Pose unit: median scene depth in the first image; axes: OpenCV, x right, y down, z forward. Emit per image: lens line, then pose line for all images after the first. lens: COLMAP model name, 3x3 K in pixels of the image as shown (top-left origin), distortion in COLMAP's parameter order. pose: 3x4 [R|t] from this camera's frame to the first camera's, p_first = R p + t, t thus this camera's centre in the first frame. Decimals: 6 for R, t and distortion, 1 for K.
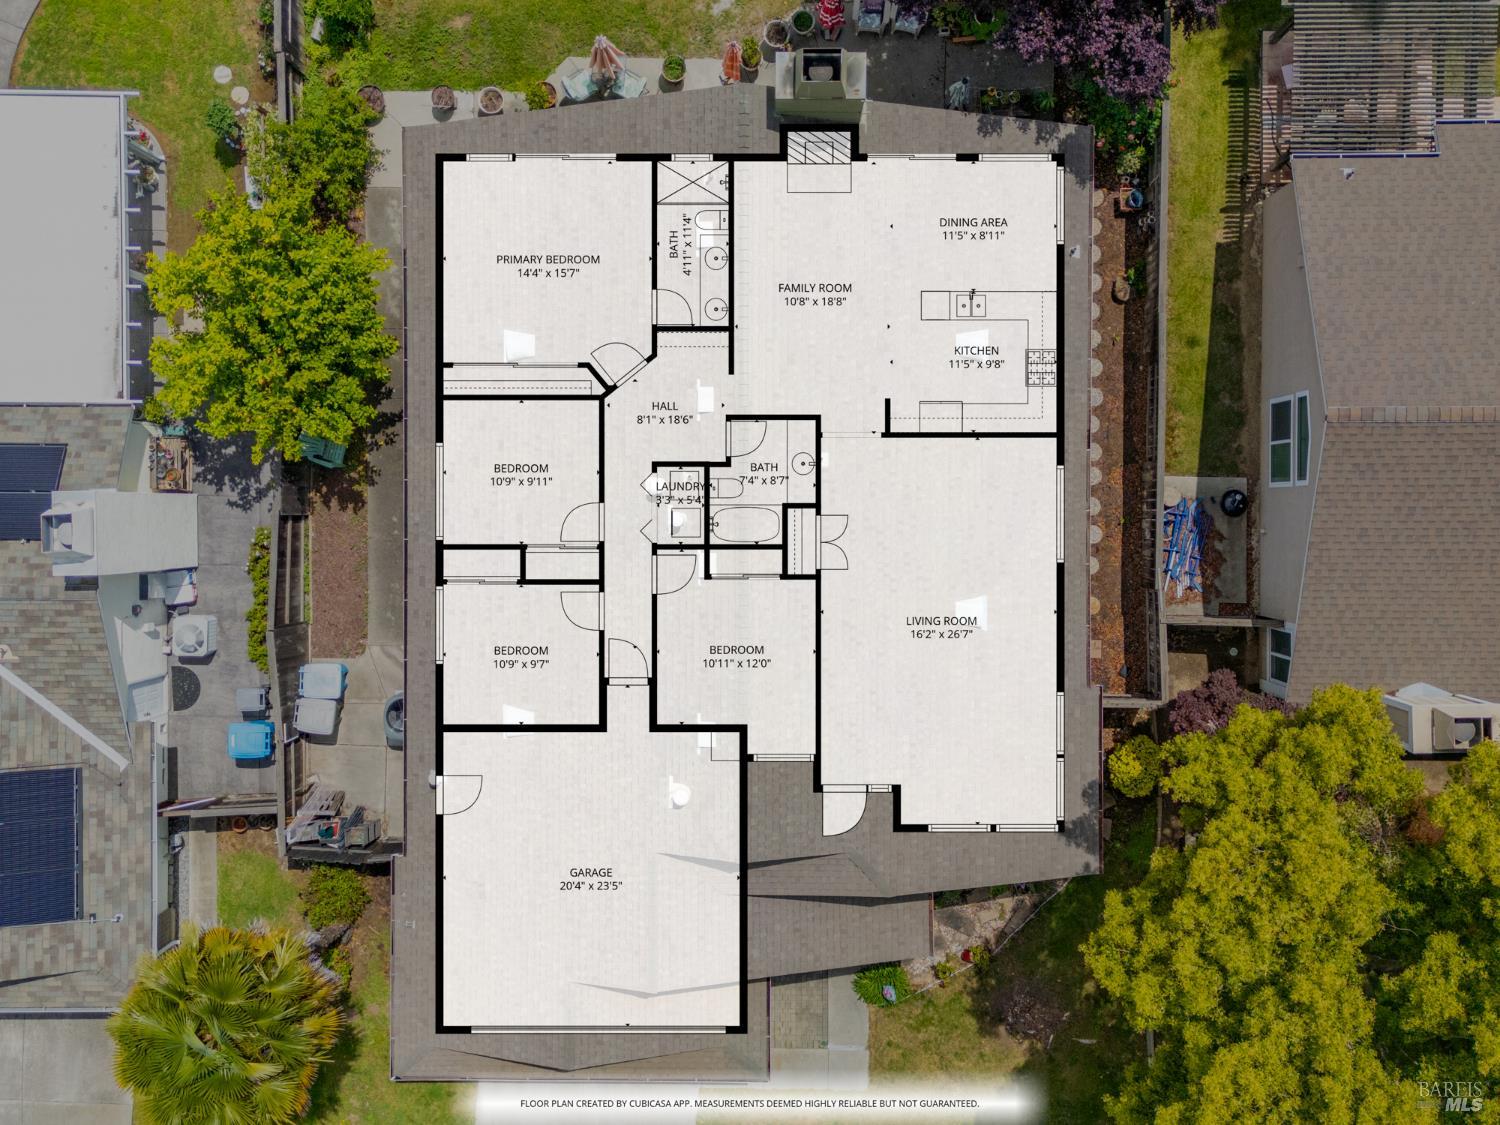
lens RADIAL K [[1329.7, 0, 814.6], [0, 1329.7, 513.1], [0, 0, 1]] dist [0.031027, -0.022072]
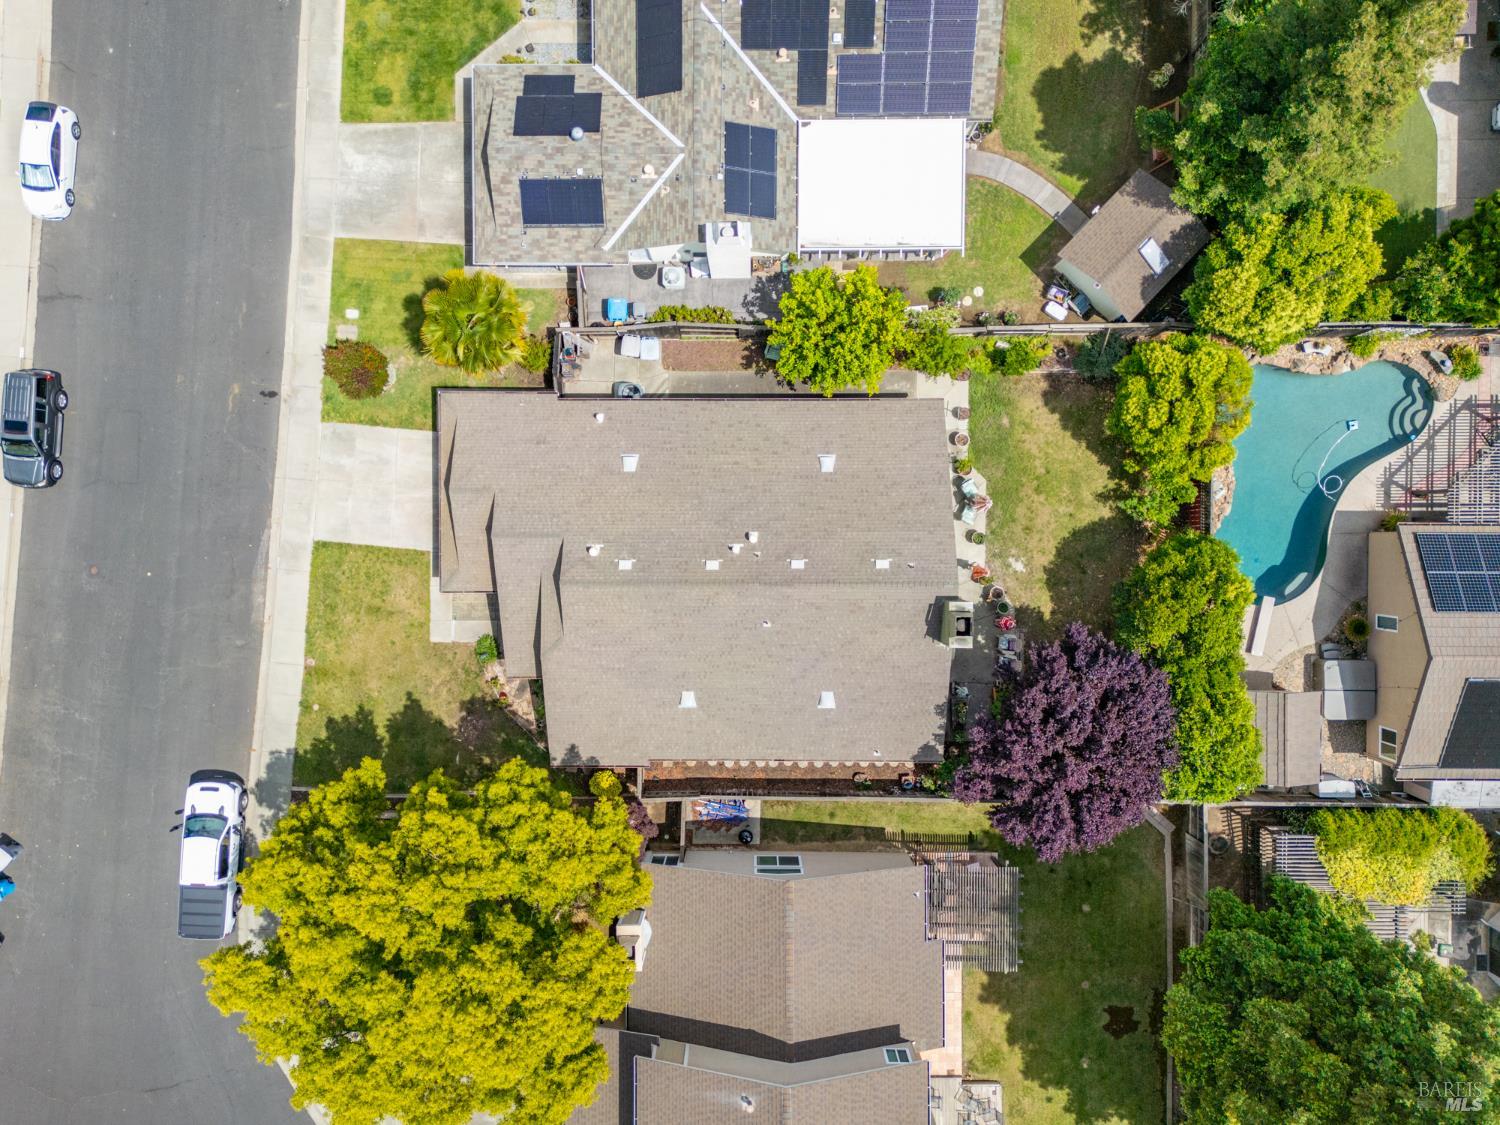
lens RADIAL K [[1049.8, 0, 752.5], [0, 1049.8, 567.1], [0, 0, 1]] dist [0.060845, -0.053272]
pose [[0.000933, 0.999646, 0.026591, -0.106179], [-0.999987, 0.000802, 0.004951, -0.024562], [0.004928, -0.026595, 0.999634, -0.478801]]
